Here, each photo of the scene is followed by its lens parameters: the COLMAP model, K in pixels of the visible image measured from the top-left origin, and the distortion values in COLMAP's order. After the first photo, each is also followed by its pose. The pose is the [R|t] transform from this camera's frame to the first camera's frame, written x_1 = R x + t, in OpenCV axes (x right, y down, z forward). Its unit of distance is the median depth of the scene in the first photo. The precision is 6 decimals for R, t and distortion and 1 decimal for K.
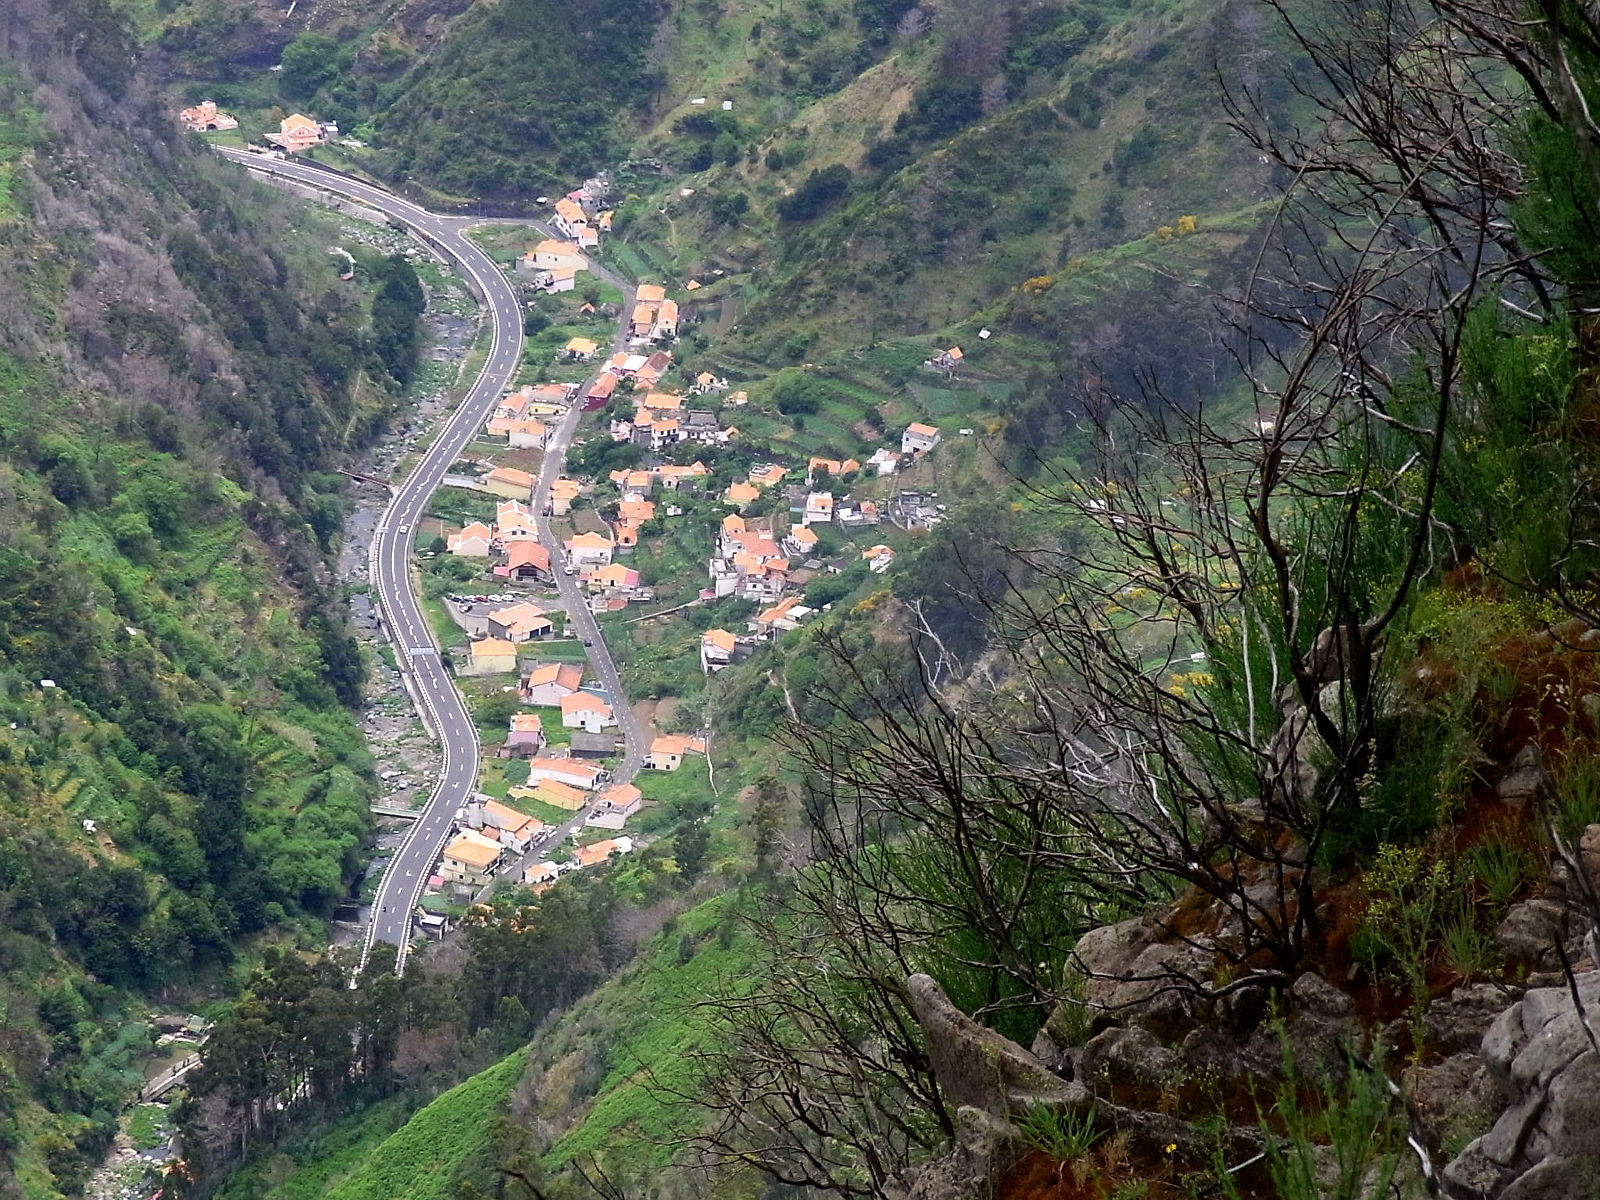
lens RADIAL K [[6171.8, 0, 799.6], [0, 6171.8, 598.6], [0, 0, 1]] dist [0.422378, 0.000000]
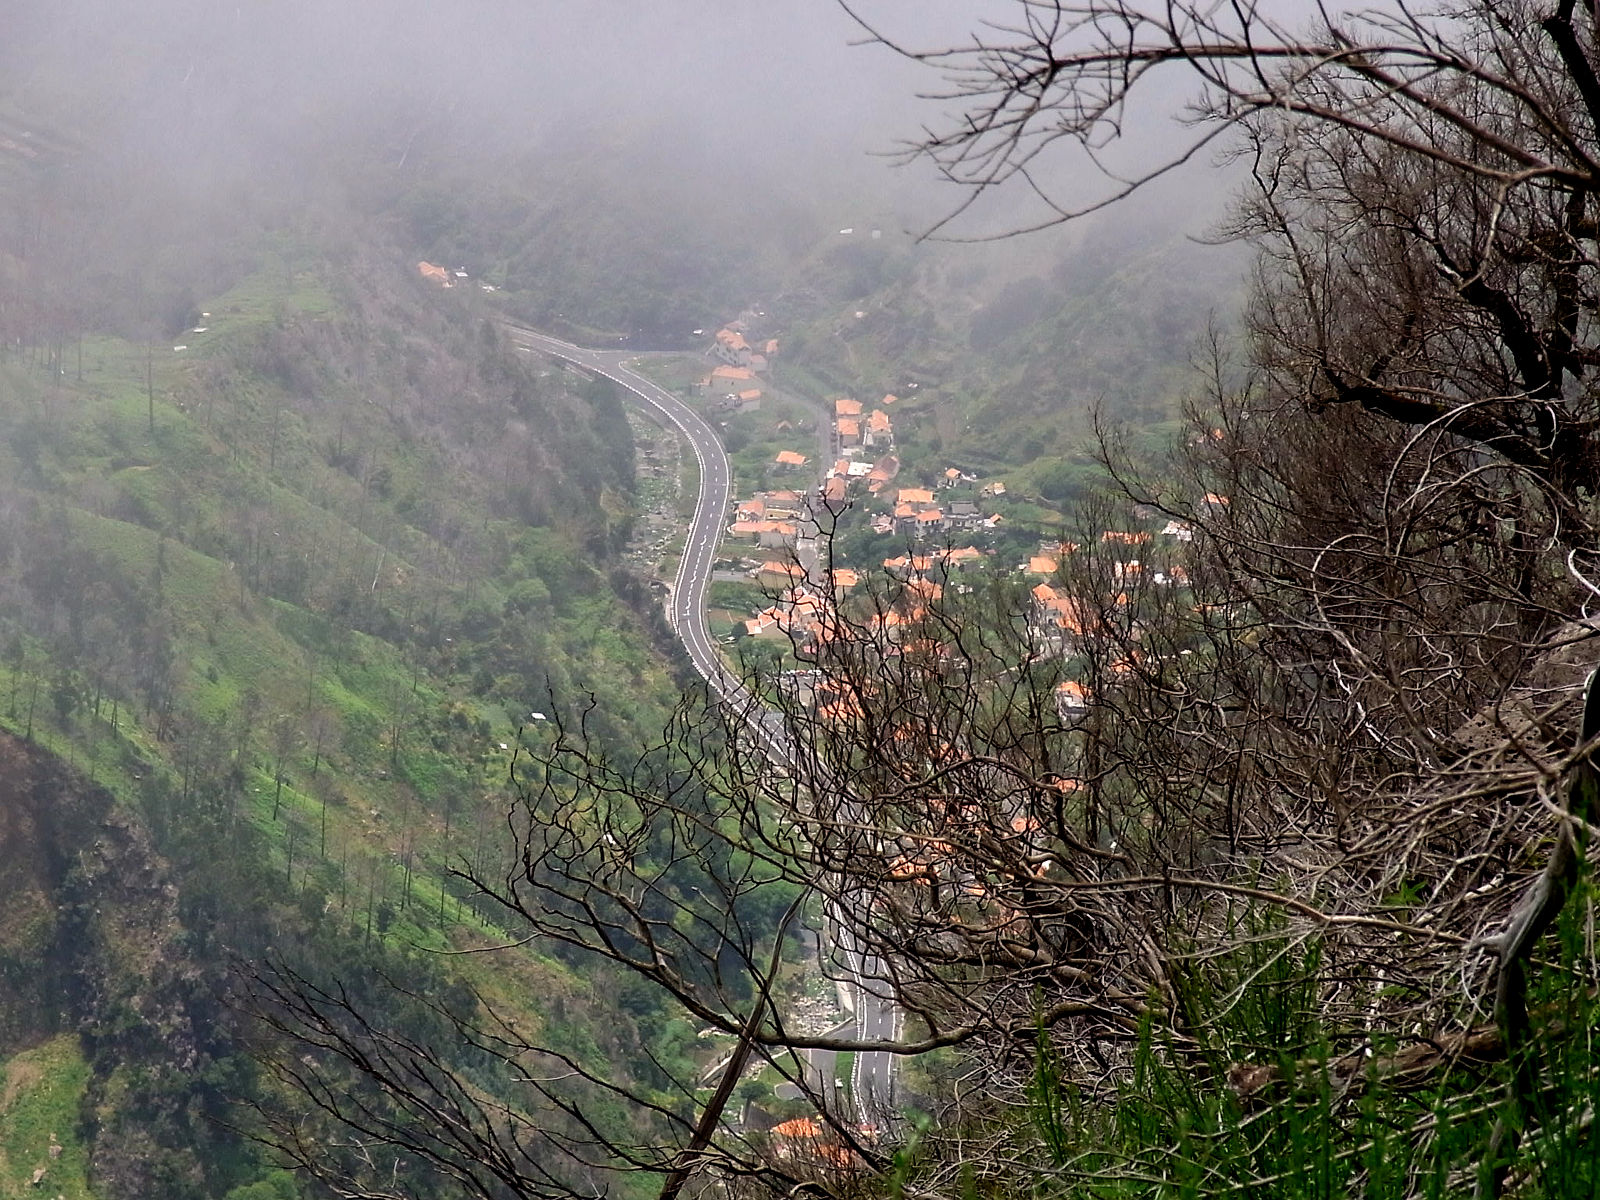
lens RADIAL K [[7121.8, 0, 800.5], [0, 7121.8, 600.7], [0, 0, 1]] dist [0.751864, 0.000000]
pose [[0.991562, -0.027730, 0.126632, -0.194574], [0.036325, 0.997153, -0.066083, 0.064163], [-0.124439, 0.070126, 0.989746, -0.175334]]
